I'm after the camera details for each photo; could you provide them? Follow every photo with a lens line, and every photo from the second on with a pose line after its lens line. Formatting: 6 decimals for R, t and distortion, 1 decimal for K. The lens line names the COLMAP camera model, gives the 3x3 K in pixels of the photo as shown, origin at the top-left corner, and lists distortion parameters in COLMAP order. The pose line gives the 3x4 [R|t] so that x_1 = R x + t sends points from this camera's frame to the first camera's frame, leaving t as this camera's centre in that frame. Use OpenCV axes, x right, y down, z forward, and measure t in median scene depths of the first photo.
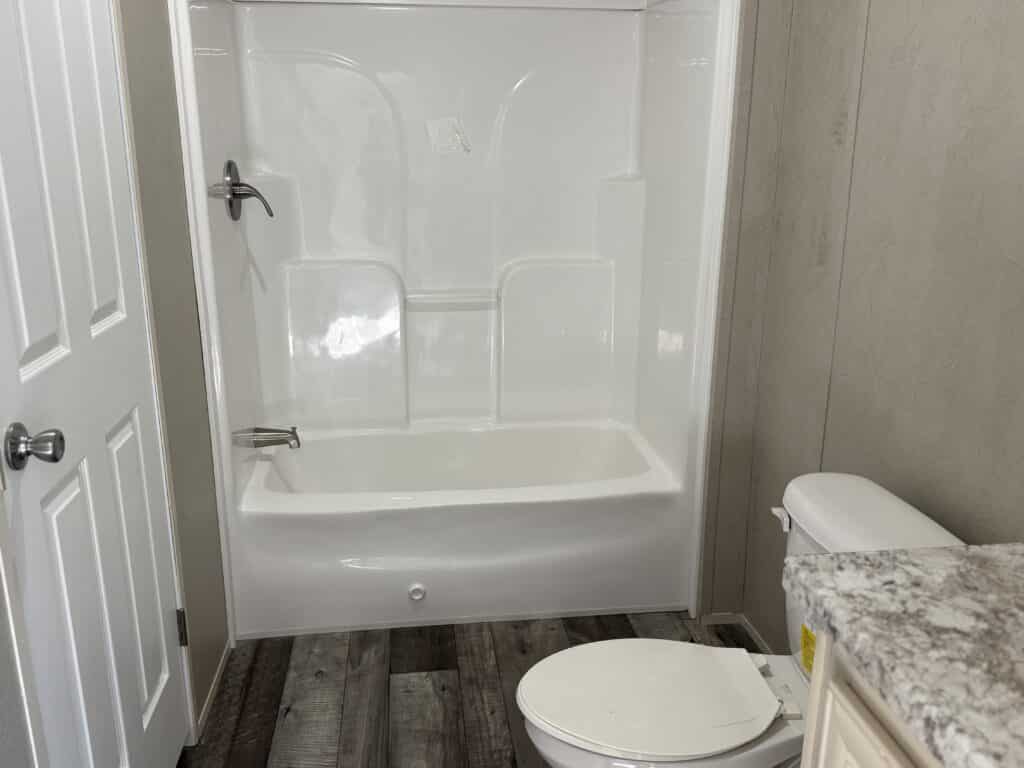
lens RADIAL K [[892.9, 0, 519.3], [0, 892.9, 407.1], [0, 0, 1]] dist [0.055998, -0.139118]
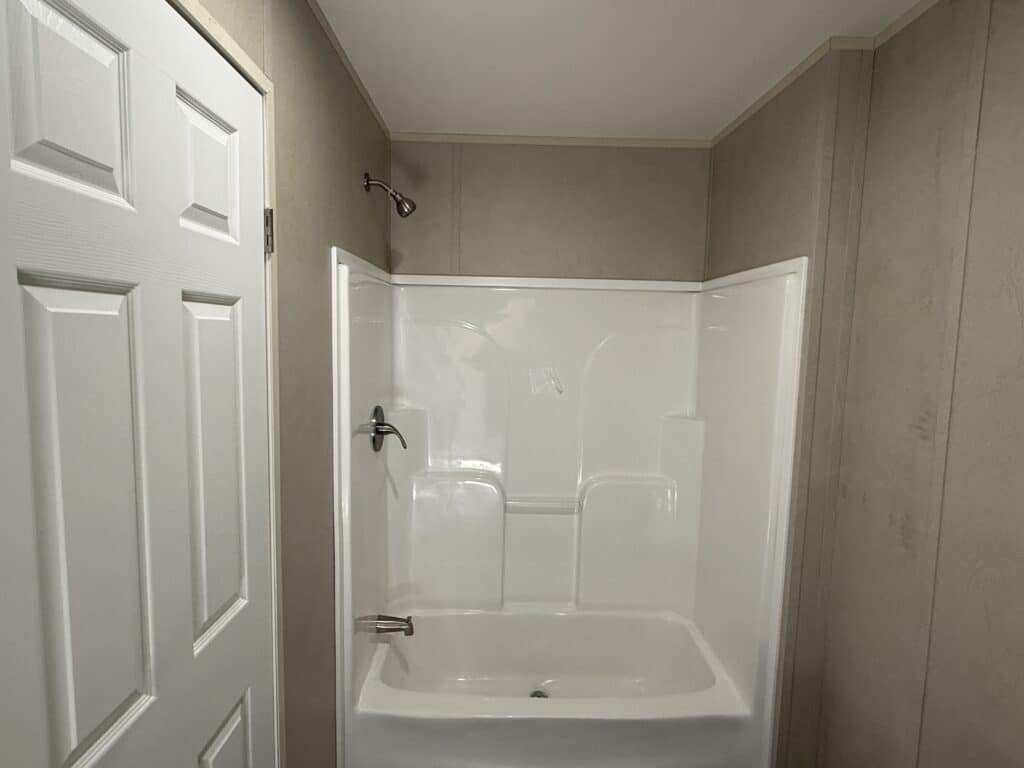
lens RADIAL K [[555.8, 0, 512.6], [0, 555.8, 377.9], [0, 0, 1]] dist [0.001678, -0.001033]
pose [[0.994073, 0.028243, -0.104980, -0.045174], [-0.047822, 0.980819, -0.188966, -0.161710], [0.097629, 0.192866, 0.976356, 0.222305]]
